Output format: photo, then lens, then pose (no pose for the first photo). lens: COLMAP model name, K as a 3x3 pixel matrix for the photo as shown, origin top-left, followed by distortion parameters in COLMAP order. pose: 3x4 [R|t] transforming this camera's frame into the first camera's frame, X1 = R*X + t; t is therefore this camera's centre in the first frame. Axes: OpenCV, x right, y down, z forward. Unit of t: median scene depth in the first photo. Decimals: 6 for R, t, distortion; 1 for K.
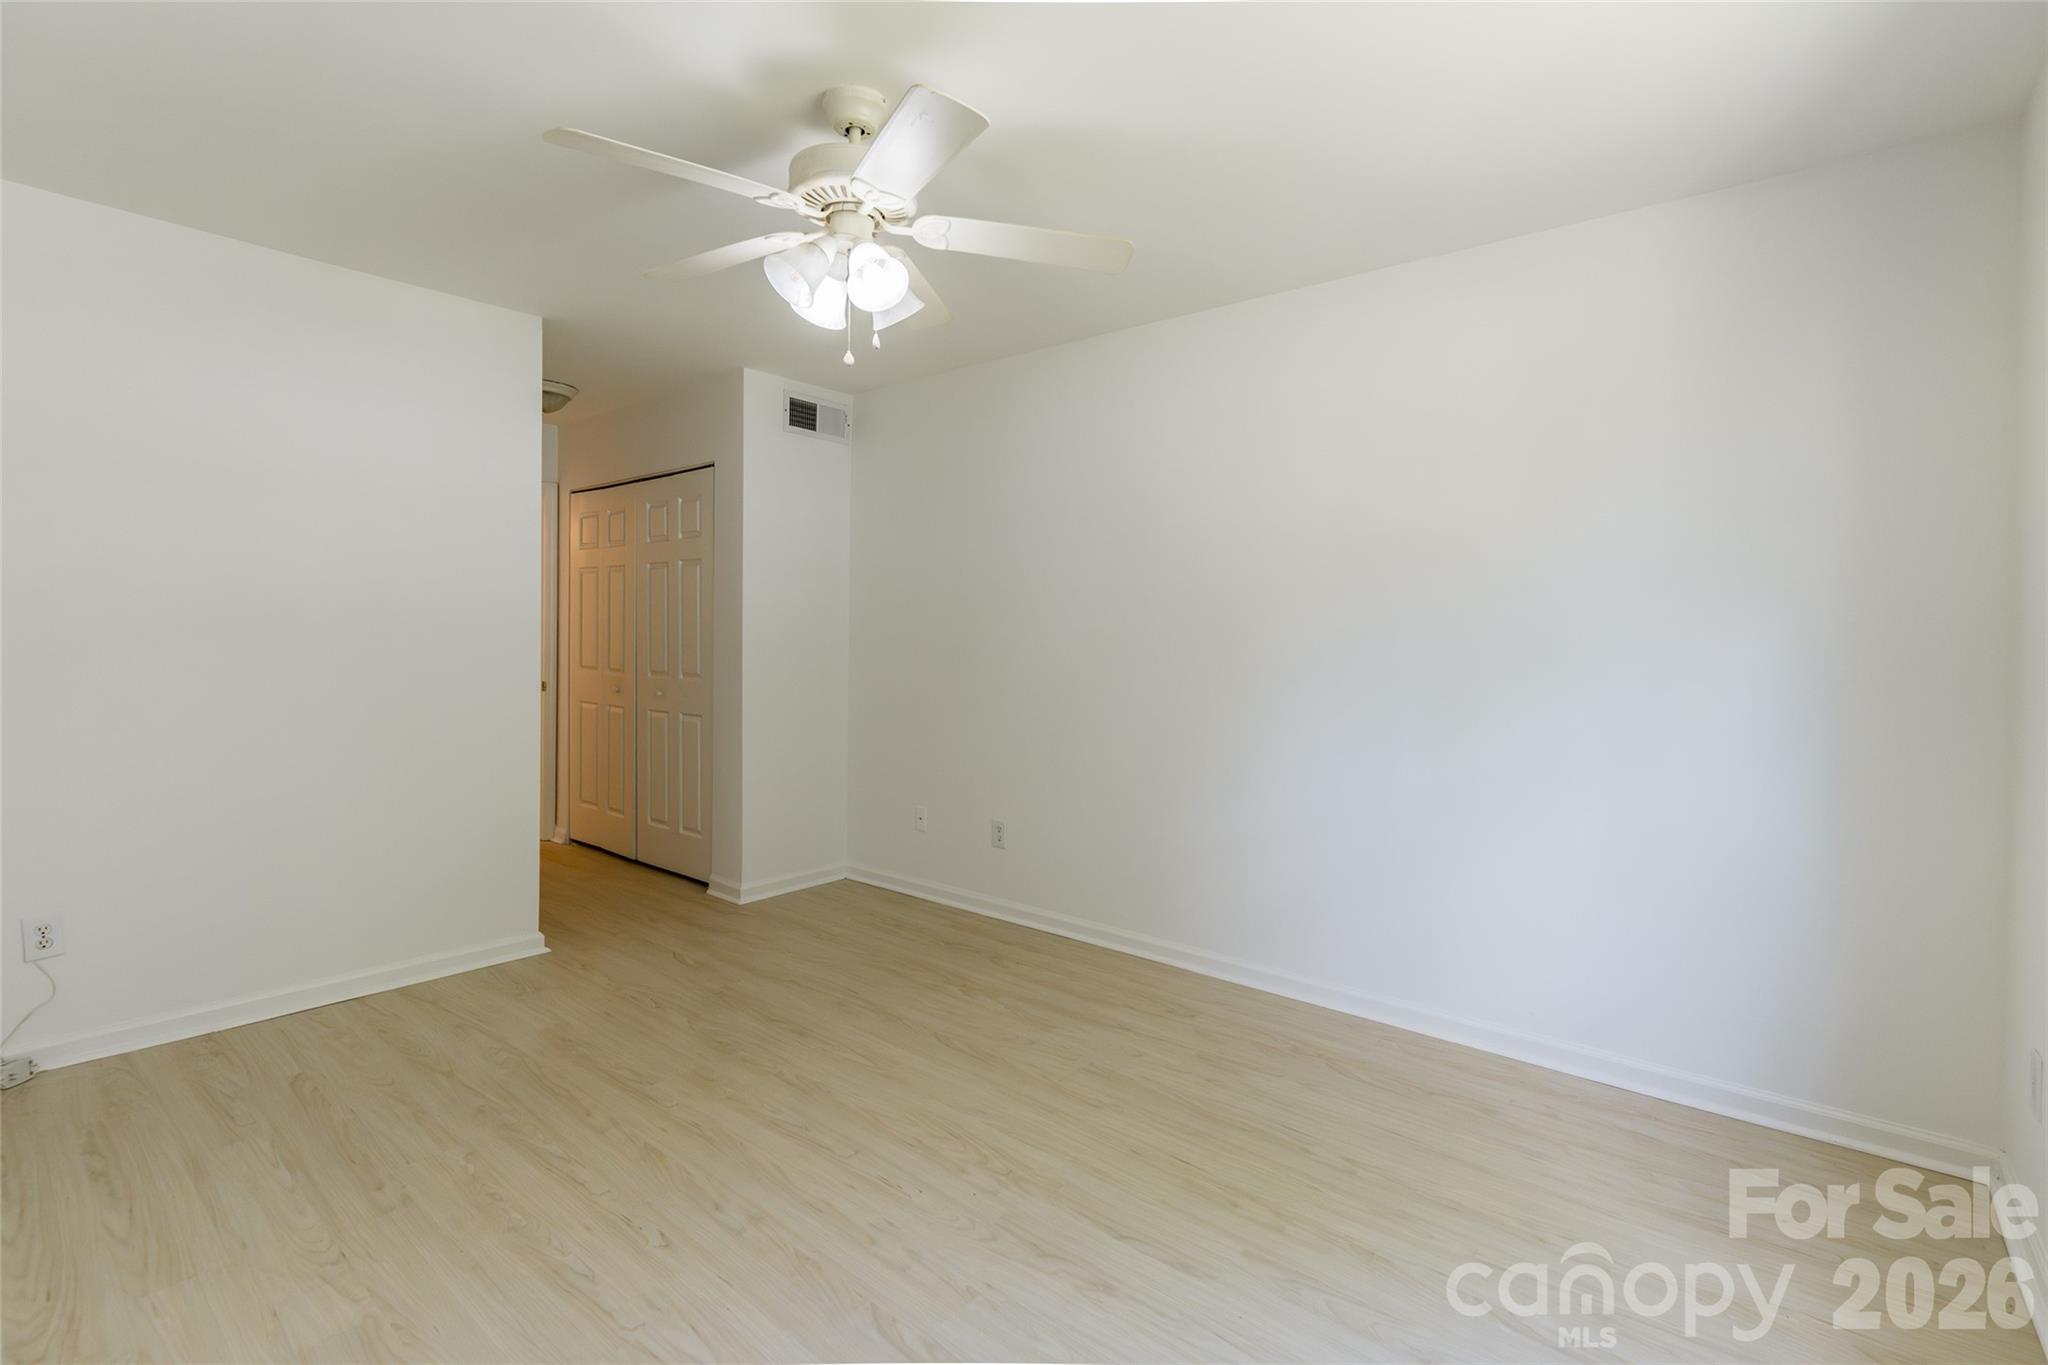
lens RADIAL K [[932.2, 0, 1024.5], [0, 932.2, 637.9], [0, 0, 1]] dist [-0.003769, -0.000329]
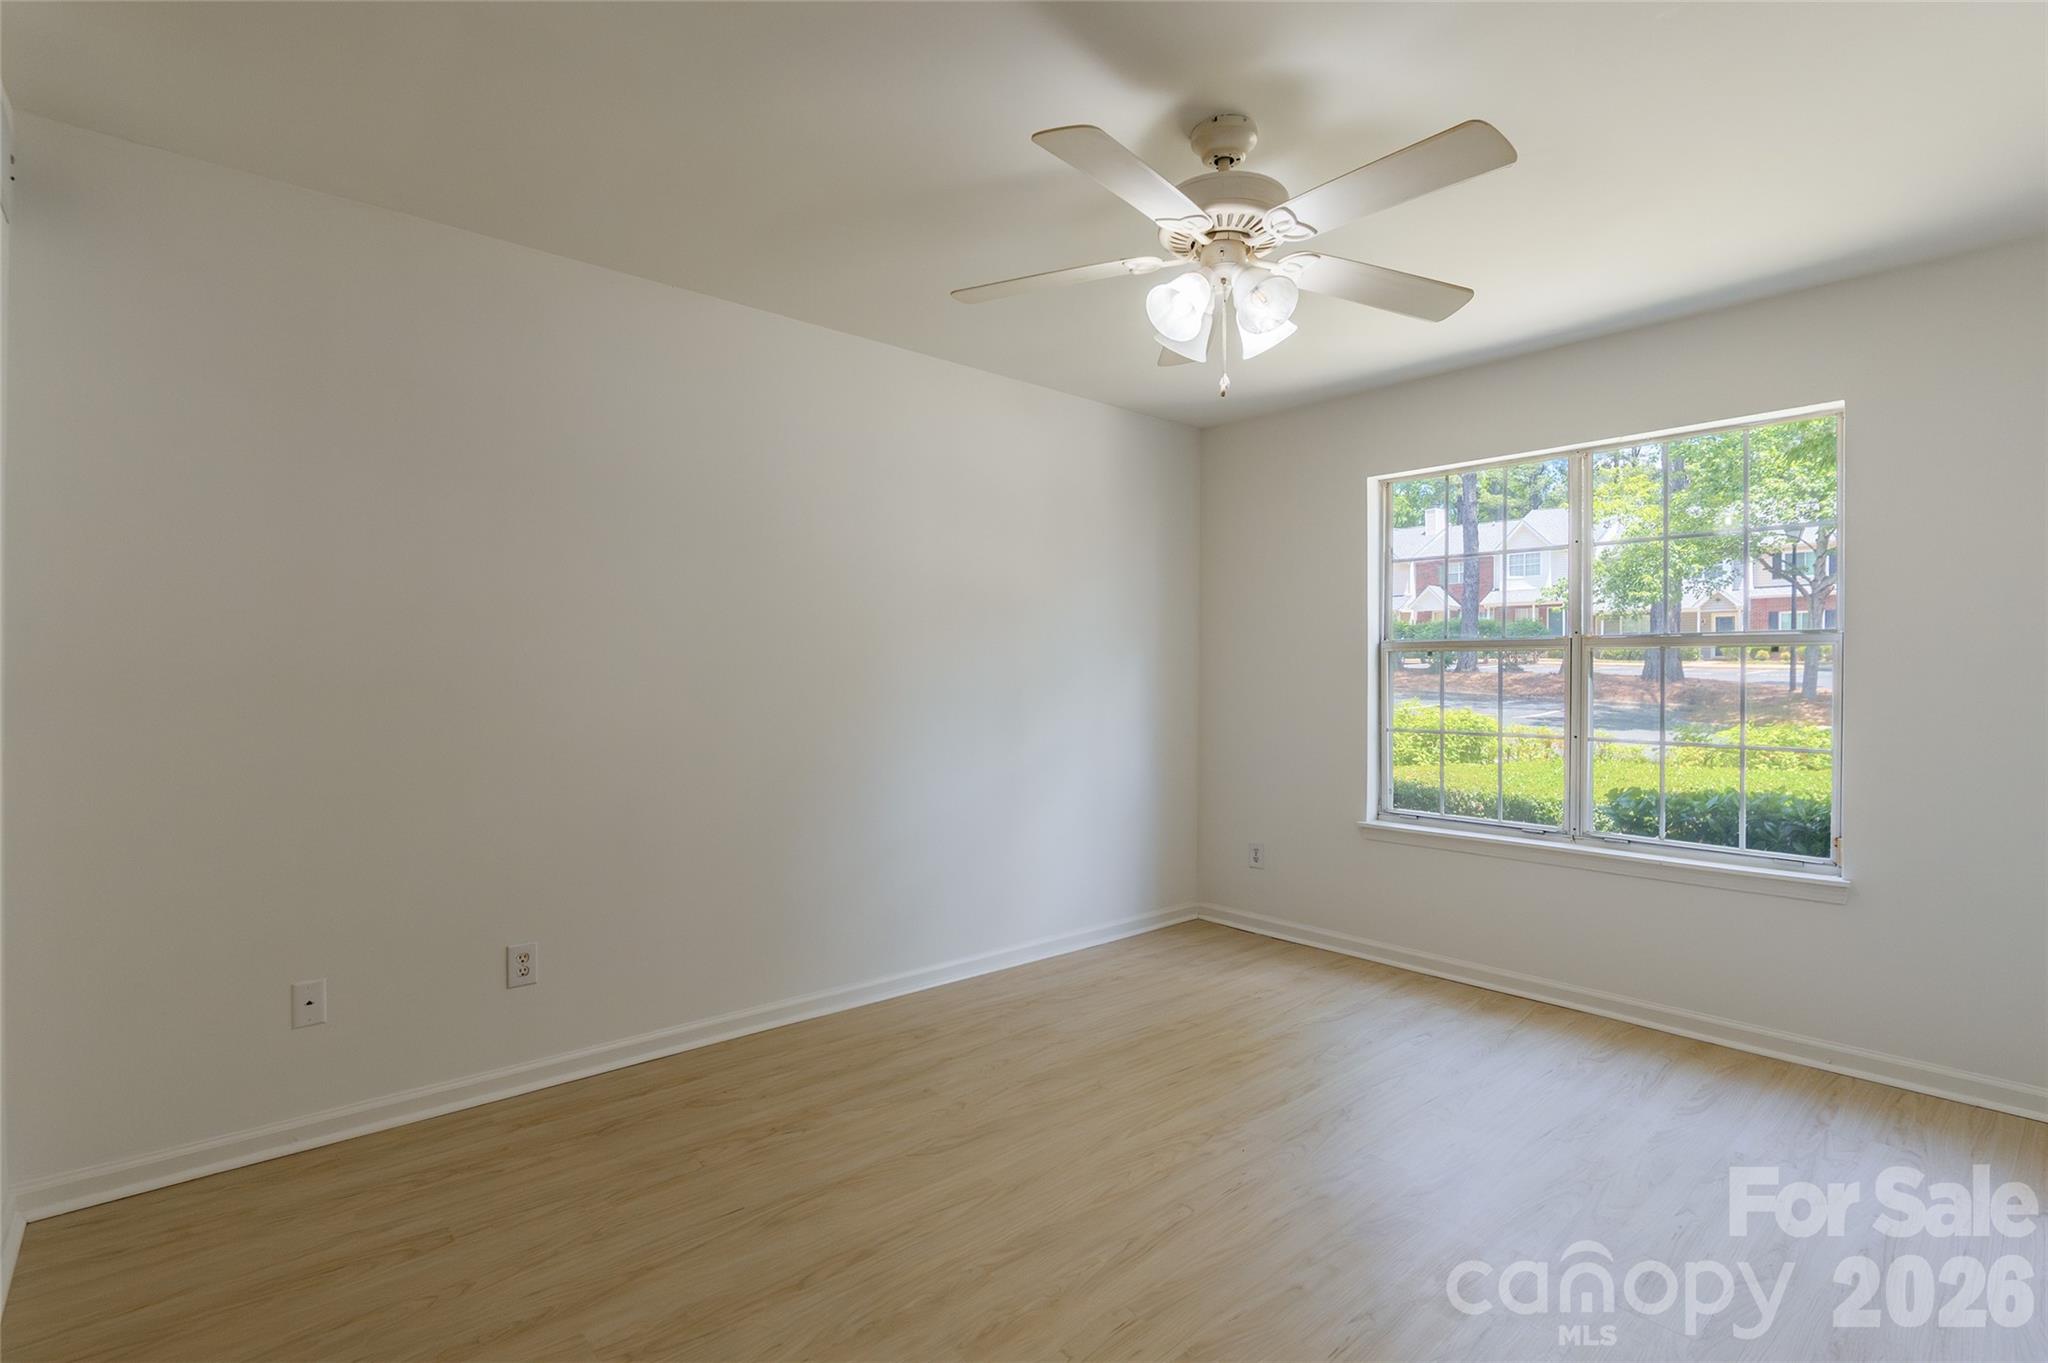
lens RADIAL K [[950.0, 0, 1027.3], [0, 950.0, 668.4], [0, 0, 1]] dist [-0.003755, -0.000240]
pose [[0.148257, -0.004167, 0.988940, -1.148040], [-0.005976, 0.999969, 0.005109, -0.007025], [-0.988931, -0.006667, 0.148227, 0.996273]]
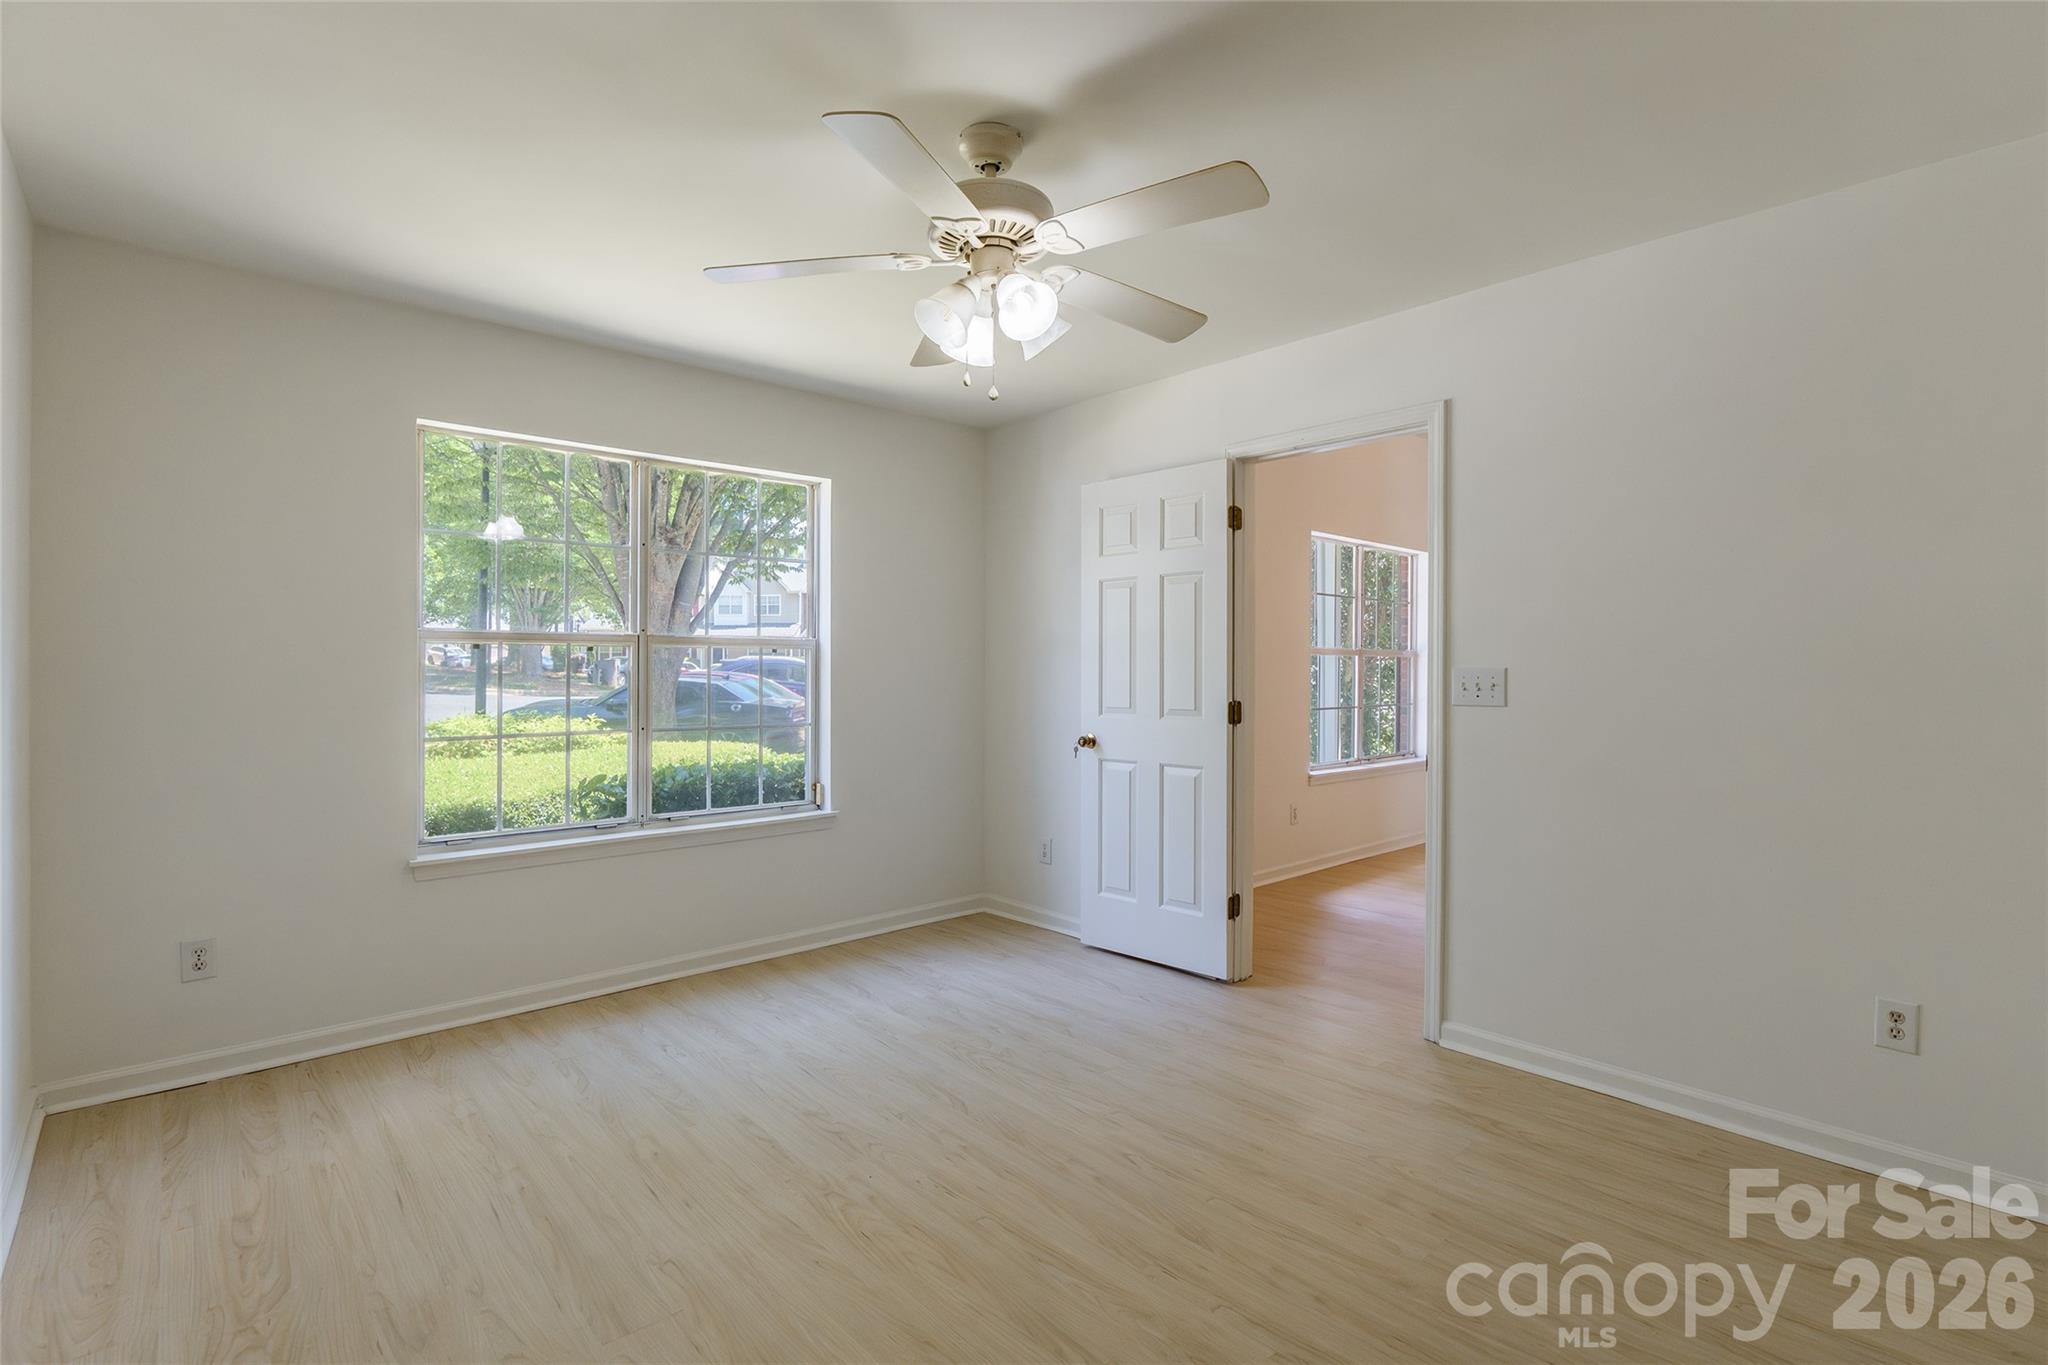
lens RADIAL K [[950.7, 0, 1021.1], [0, 950.7, 677.1], [0, 0, 1]] dist [0.000415, -0.000143]
pose [[-0.989297, -0.013620, 0.145278, -0.349656], [-0.013233, 0.999906, 0.003630, 0.003207], [-0.145314, 0.001669, -0.989384, 1.892542]]
